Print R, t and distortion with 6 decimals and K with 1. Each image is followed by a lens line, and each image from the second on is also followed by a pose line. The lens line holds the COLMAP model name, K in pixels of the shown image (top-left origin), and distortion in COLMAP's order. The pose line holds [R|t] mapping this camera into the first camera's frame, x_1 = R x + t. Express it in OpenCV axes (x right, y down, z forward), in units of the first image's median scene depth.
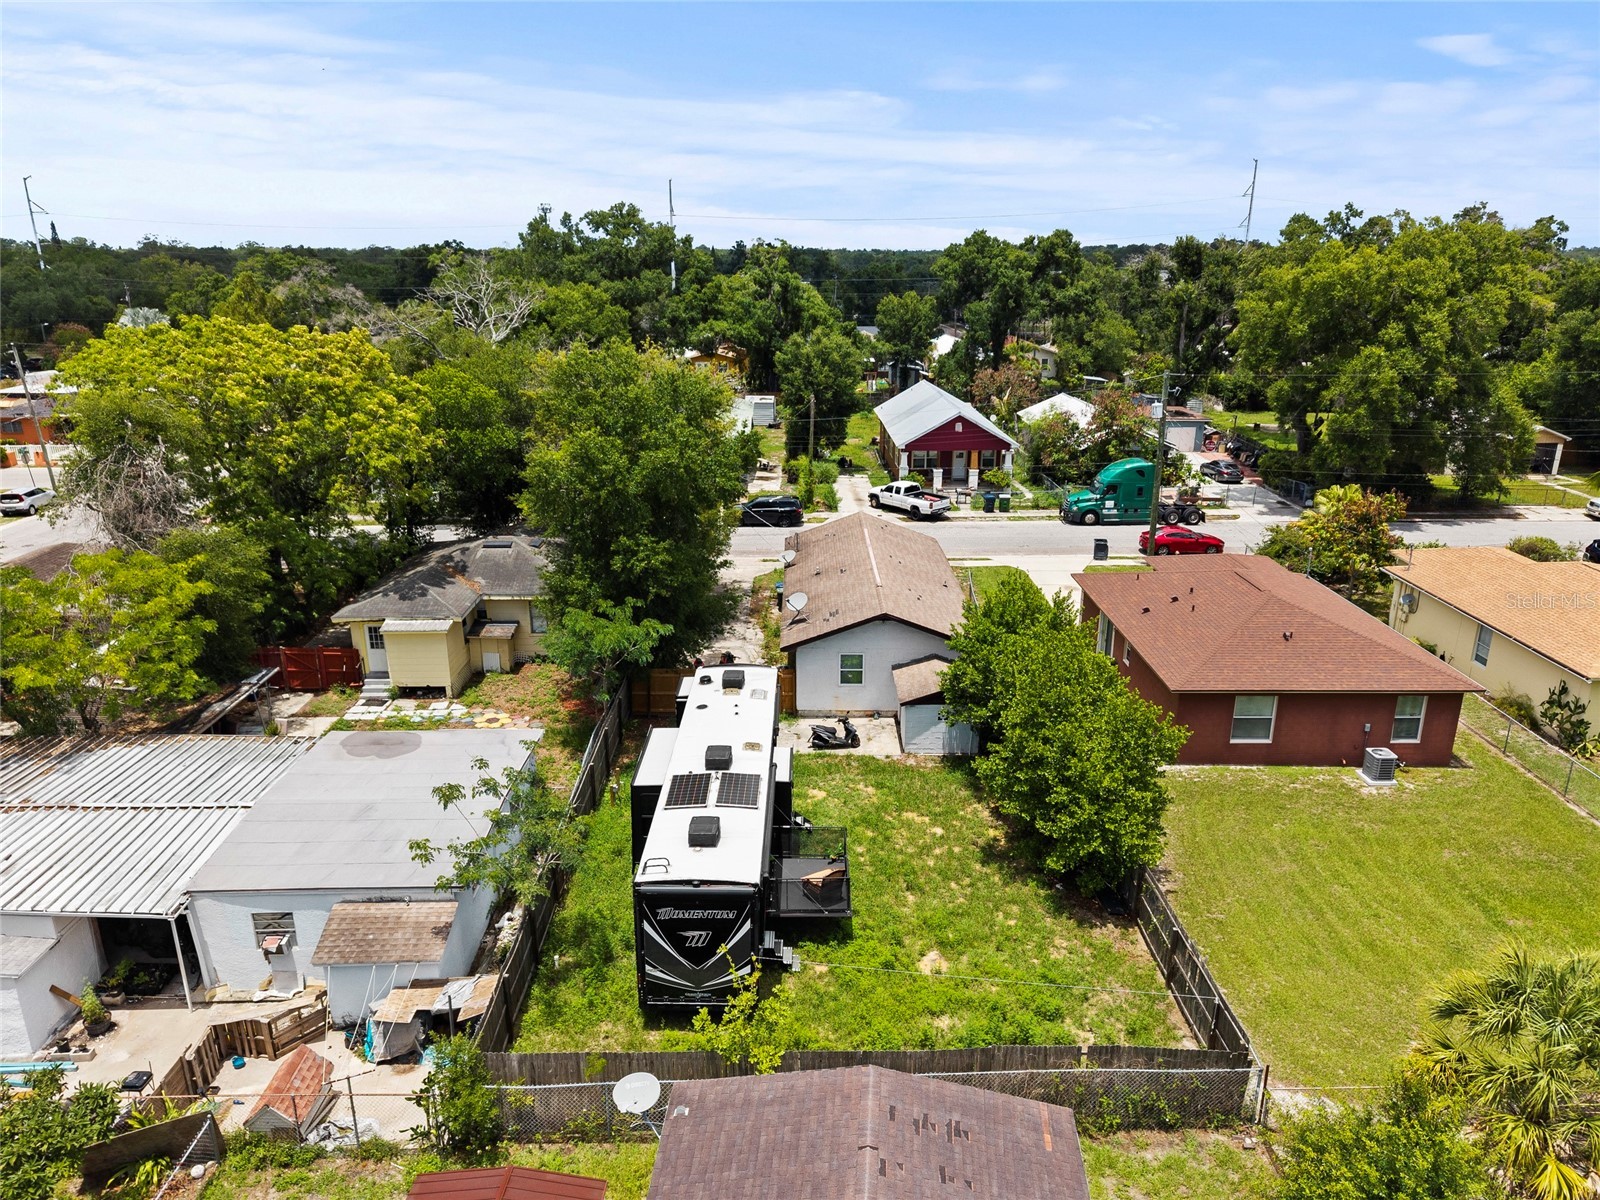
lens RADIAL K [[1070.4, 0, 812.2], [0, 1070.4, 593.8], [0, 0, 1]] dist [0.035982, -0.038416]
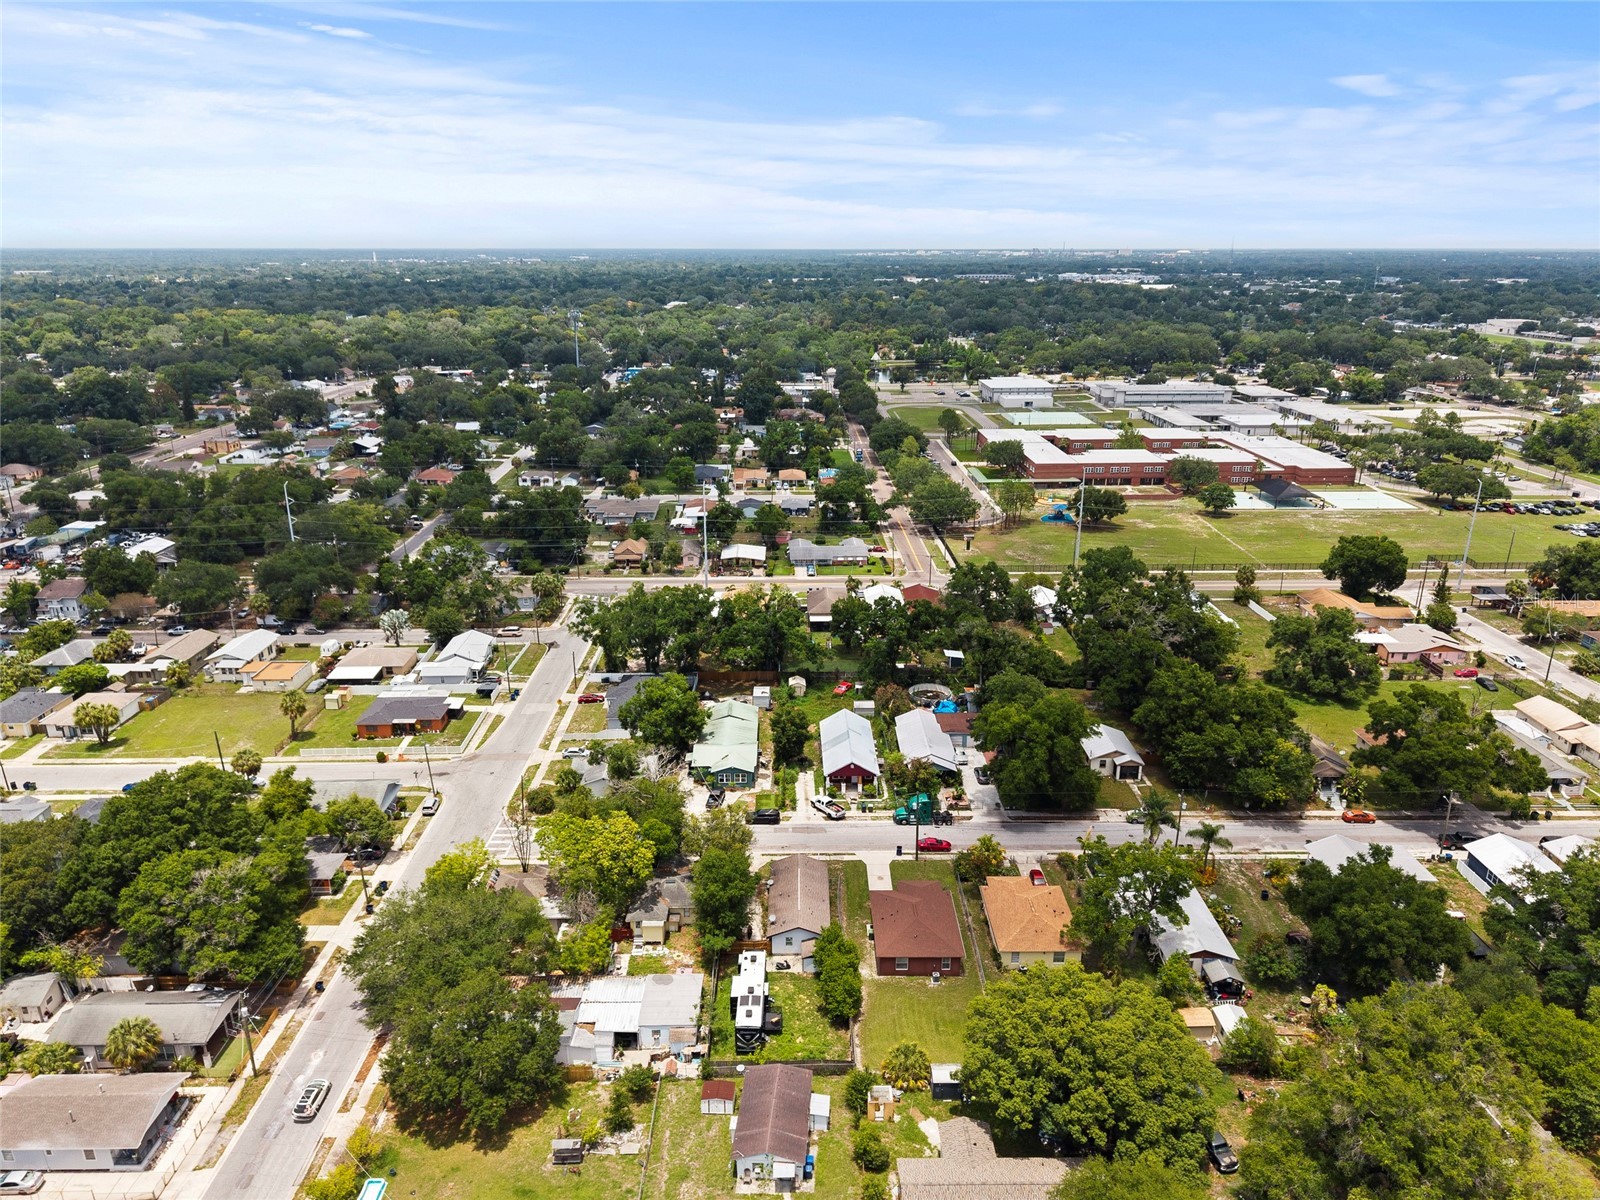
lens RADIAL K [[1070.4, 0, 800.0], [0, 1070.4, 592.8], [0, 0, 1]] dist [0.035982, -0.038416]
pose [[0.999888, -0.006085, -0.013710, 0.189882], [0.006156, 0.999968, 0.005184, -1.568364], [0.013678, -0.005268, 0.999893, -3.529114]]
